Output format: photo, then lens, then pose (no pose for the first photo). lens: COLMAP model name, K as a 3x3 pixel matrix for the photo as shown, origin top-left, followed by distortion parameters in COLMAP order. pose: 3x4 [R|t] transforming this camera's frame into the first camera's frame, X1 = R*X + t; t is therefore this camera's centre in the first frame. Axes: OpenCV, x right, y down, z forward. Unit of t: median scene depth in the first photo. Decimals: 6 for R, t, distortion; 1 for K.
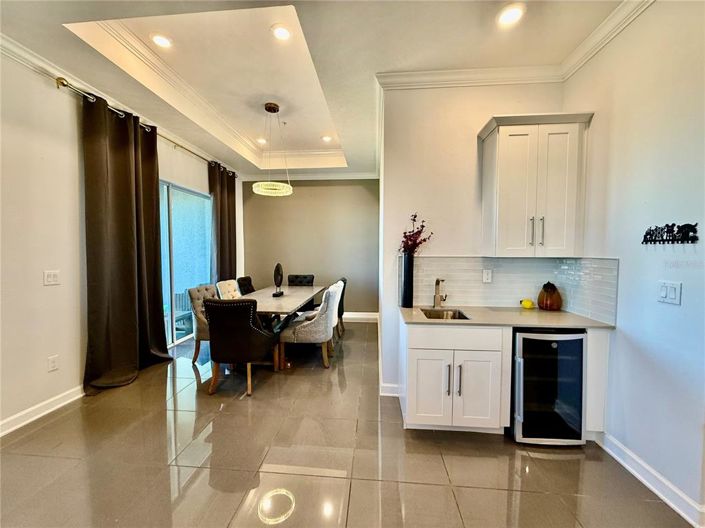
lens RADIAL K [[280.3, 0, 352.4], [0, 280.3, 261.6], [0, 0, 1]] dist [-0.000465, 0.000471]
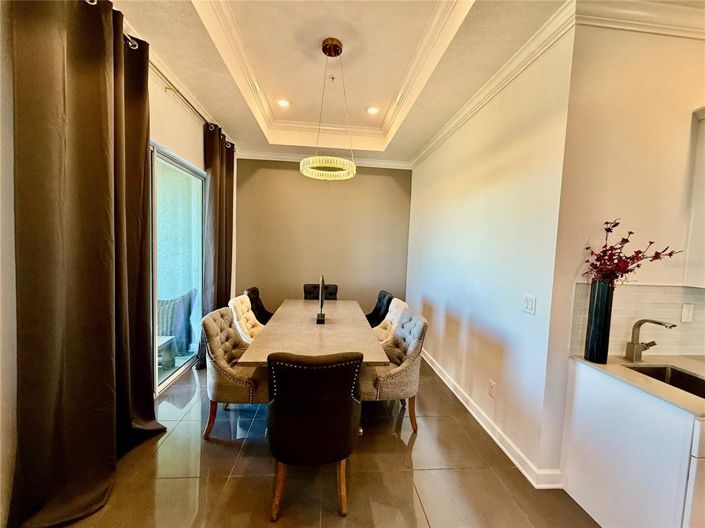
lens RADIAL K [[280.3, 0, 351.7], [0, 280.3, 262.6], [0, 0, 1]] dist [-0.000465, 0.000471]
pose [[0.984315, 0.027827, 0.174210, -0.357195], [-0.031294, 0.999362, 0.017186, -0.045711], [-0.173621, -0.022368, 0.984559, 0.328565]]
